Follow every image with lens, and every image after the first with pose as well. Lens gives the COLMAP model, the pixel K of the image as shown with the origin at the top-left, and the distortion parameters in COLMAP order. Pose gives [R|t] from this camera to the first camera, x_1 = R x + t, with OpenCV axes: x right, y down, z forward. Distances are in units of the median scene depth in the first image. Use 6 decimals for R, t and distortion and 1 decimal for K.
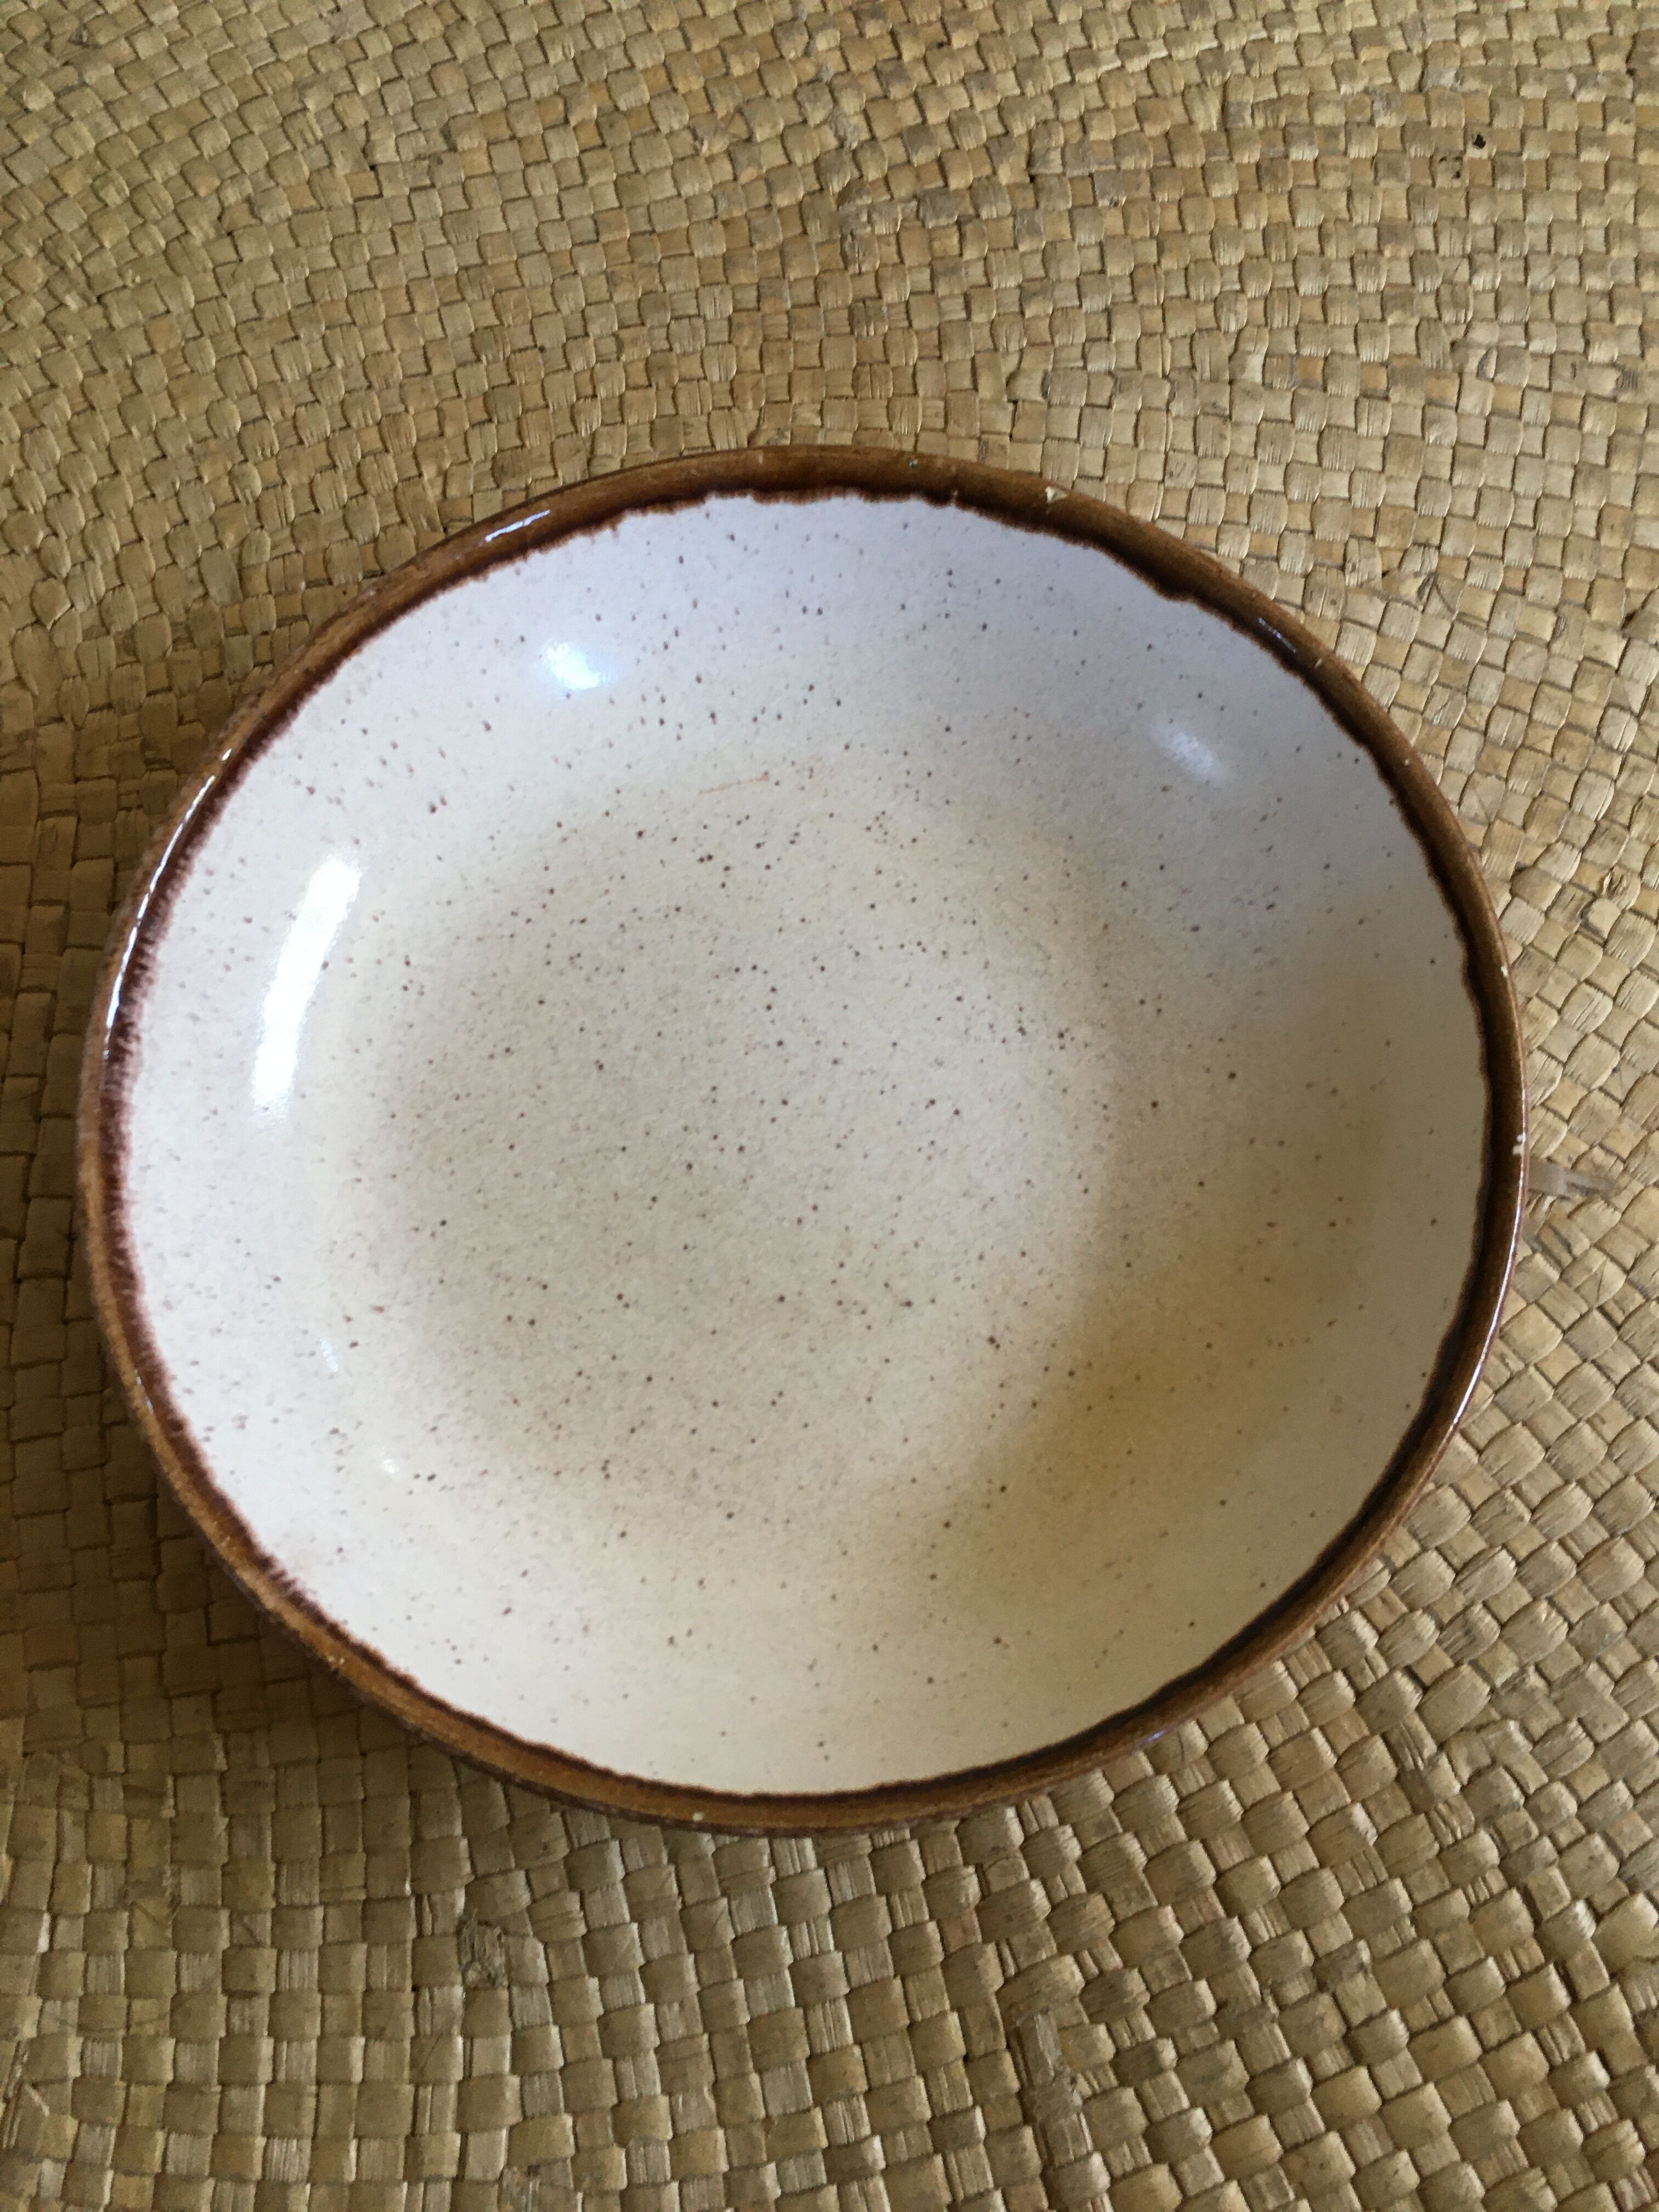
lens RADIAL K [[1867.7, 0, 855.5], [0, 1867.7, 1120.5], [0, 0, 1]] dist [0.070909, -0.102801]
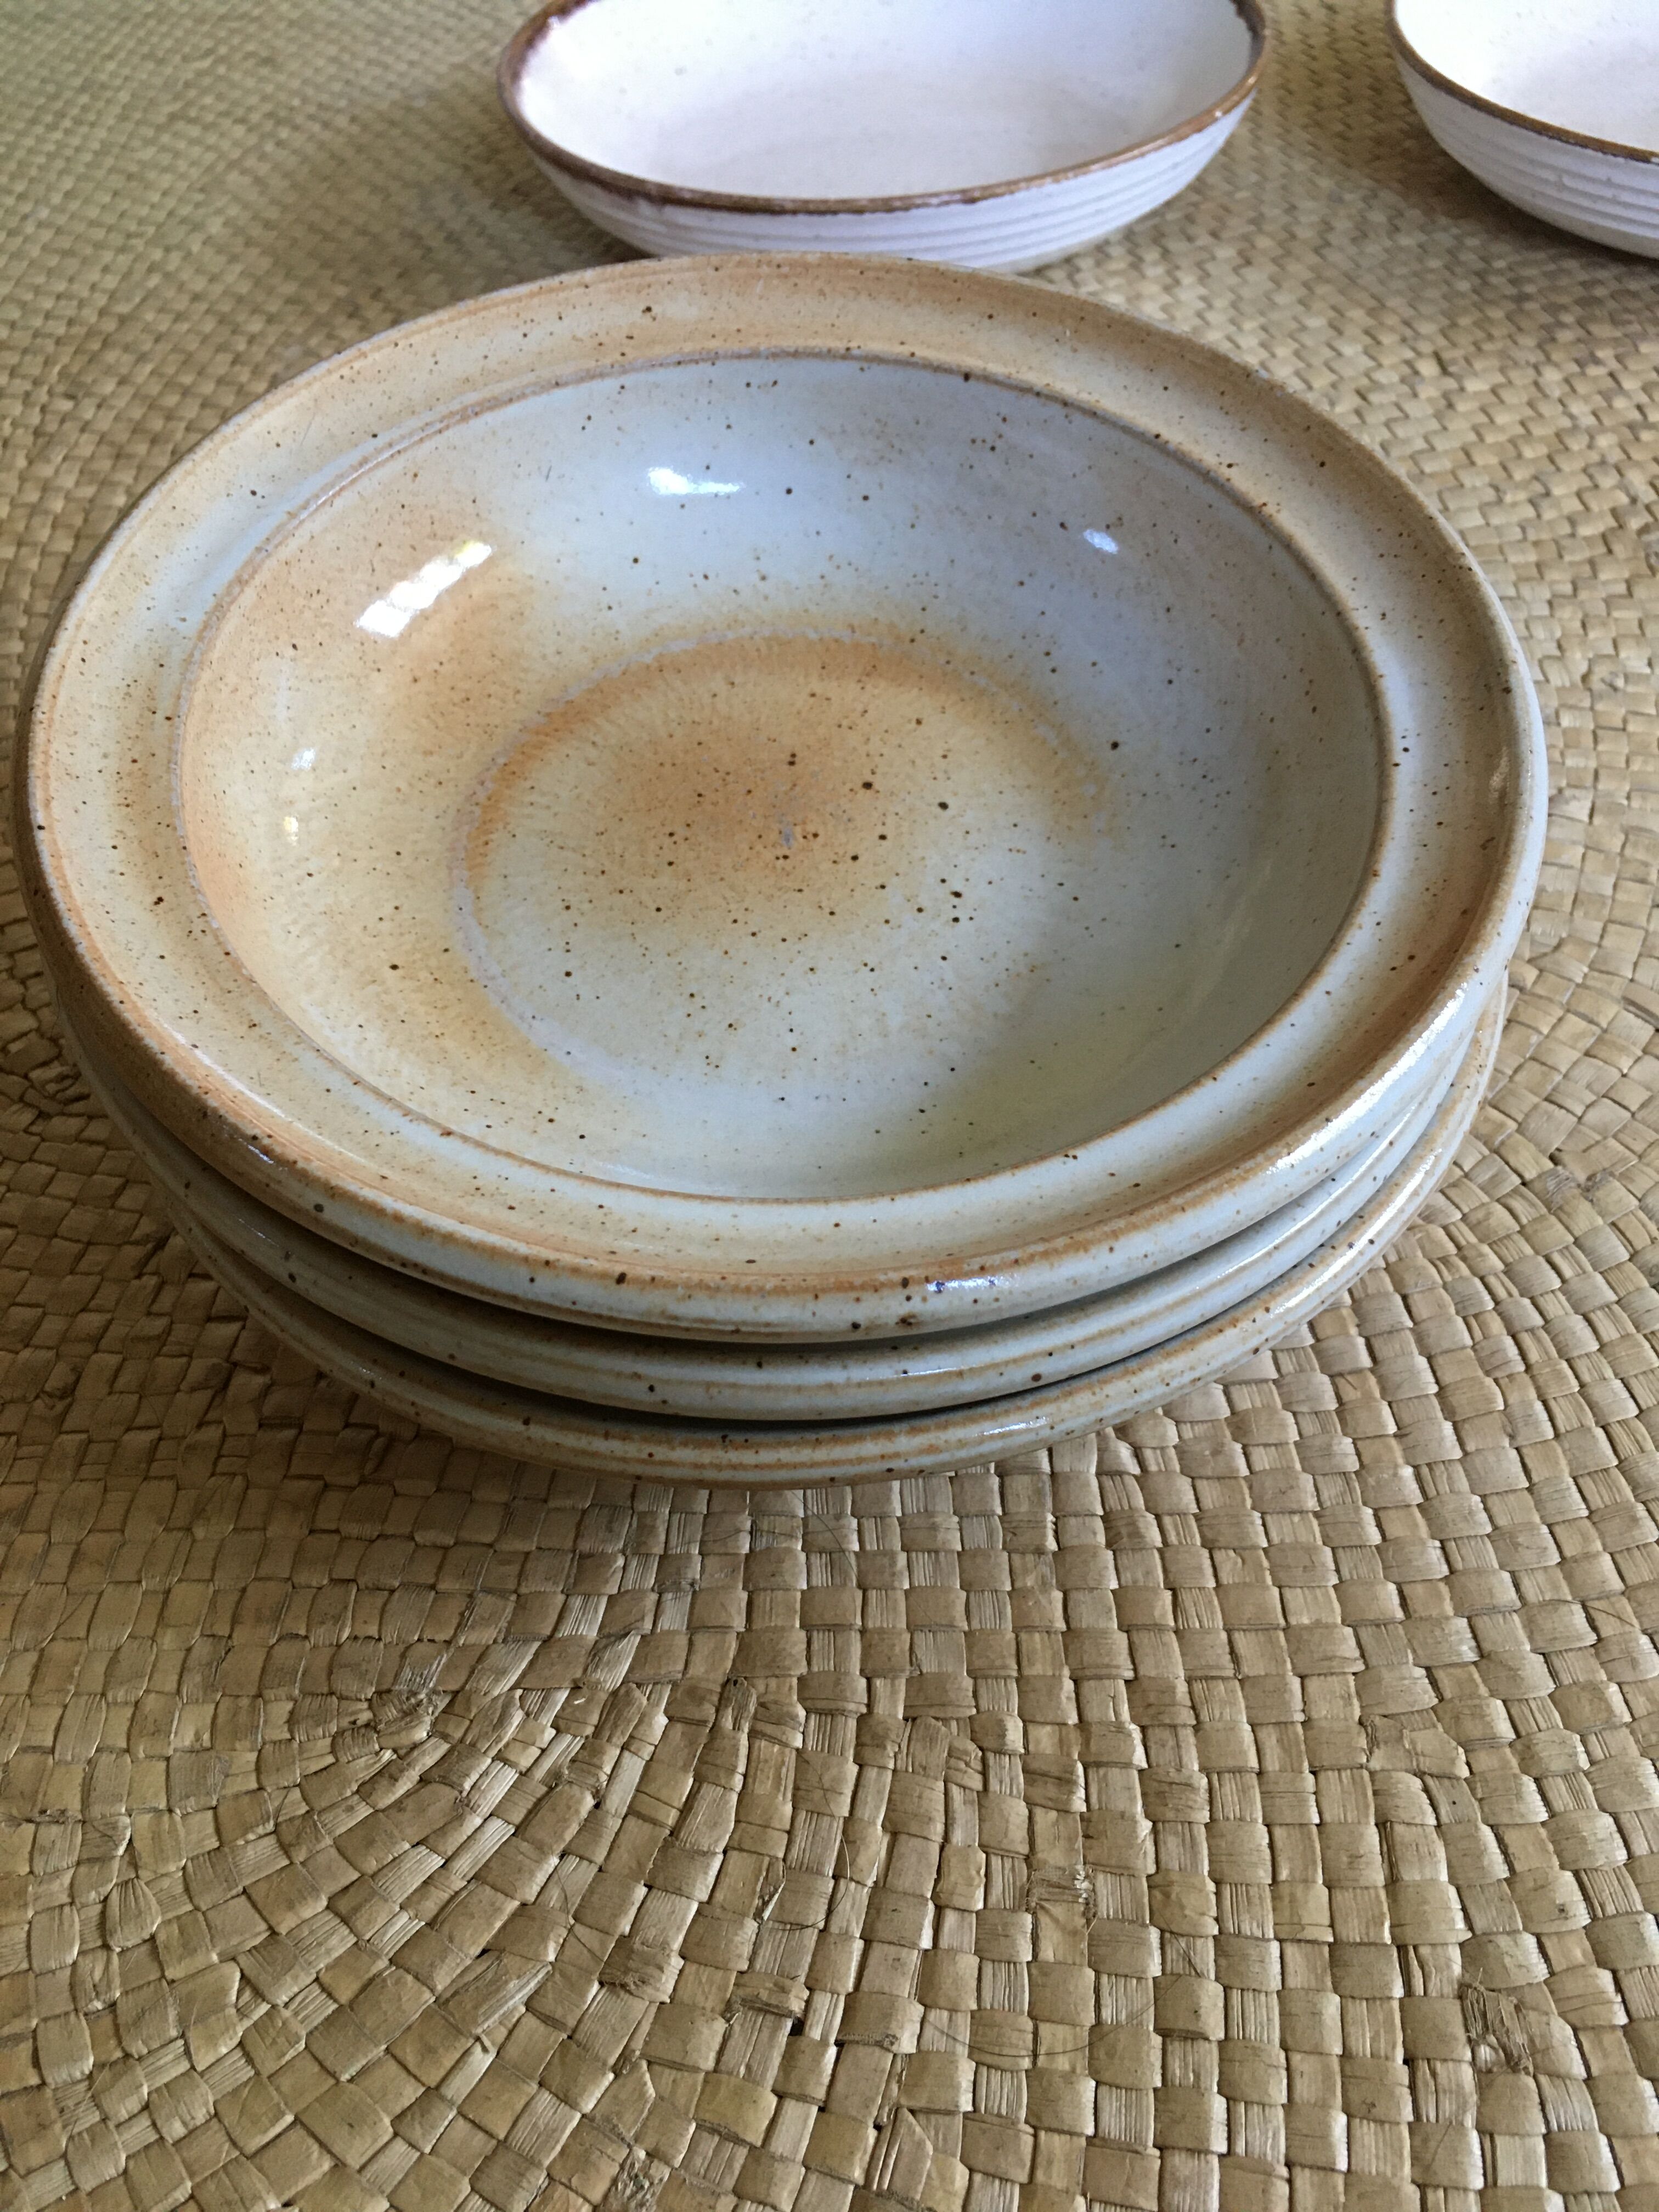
lens RADIAL K [[1867.7, 0, 838.3], [0, 1867.7, 1136.9], [0, 0, 1]] dist [0.070909, -0.102801]
pose [[0.987737, 0.091966, -0.126166, -0.371996], [-0.135002, 0.909010, -0.394303, 0.419162], [0.078424, 0.406500, 0.910279, 0.114125]]
